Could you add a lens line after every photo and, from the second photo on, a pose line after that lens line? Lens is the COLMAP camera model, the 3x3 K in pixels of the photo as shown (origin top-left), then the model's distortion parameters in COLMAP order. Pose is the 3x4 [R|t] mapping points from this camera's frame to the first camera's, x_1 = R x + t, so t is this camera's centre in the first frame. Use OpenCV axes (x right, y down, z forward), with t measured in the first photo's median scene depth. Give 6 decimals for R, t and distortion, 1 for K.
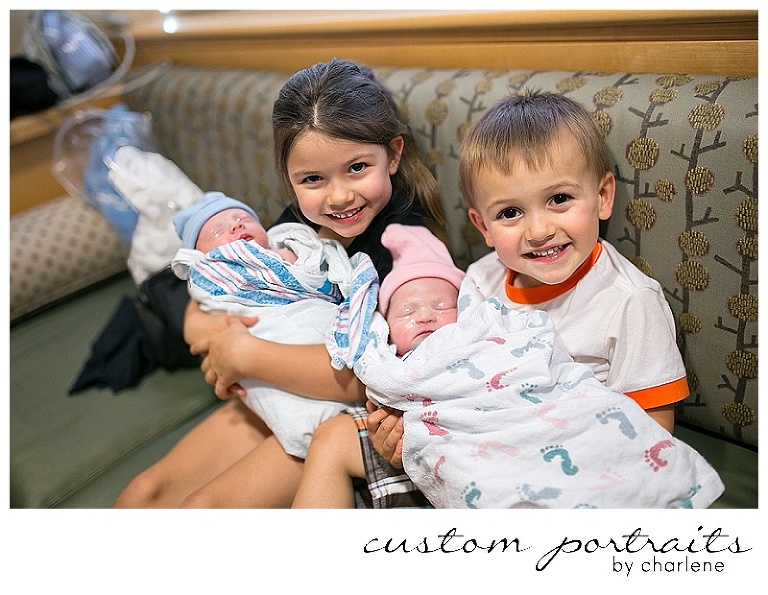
lens RADIAL K [[776.6, 0, 384.0], [0, 776.6, 297.5], [0, 0, 1]] dist [-0.005410, 0.009863]
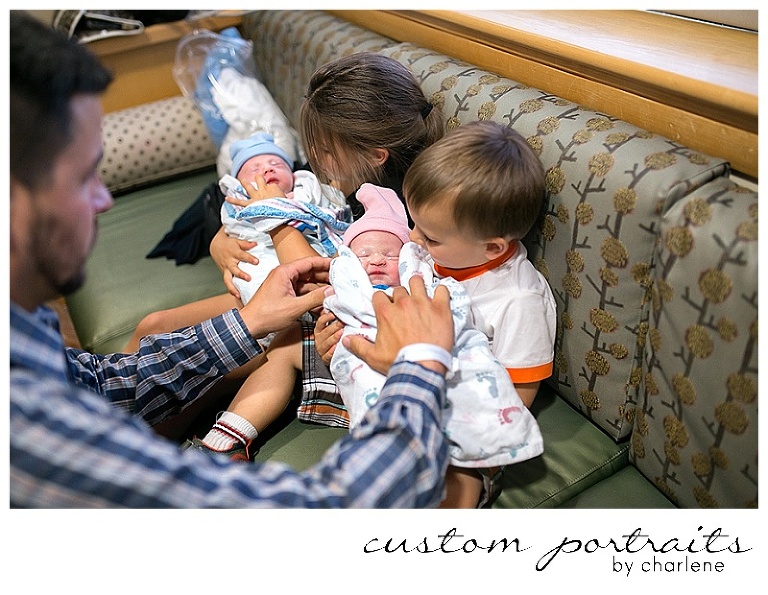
lens RADIAL K [[776.6, 0, 384.0], [0, 776.6, 297.5], [0, 0, 1]] dist [-0.005410, 0.009863]
pose [[0.955947, 0.228486, -0.184283, 0.331322], [-0.199618, 0.966292, 0.162579, -0.146369], [0.215218, -0.118630, 0.969334, -0.267881]]
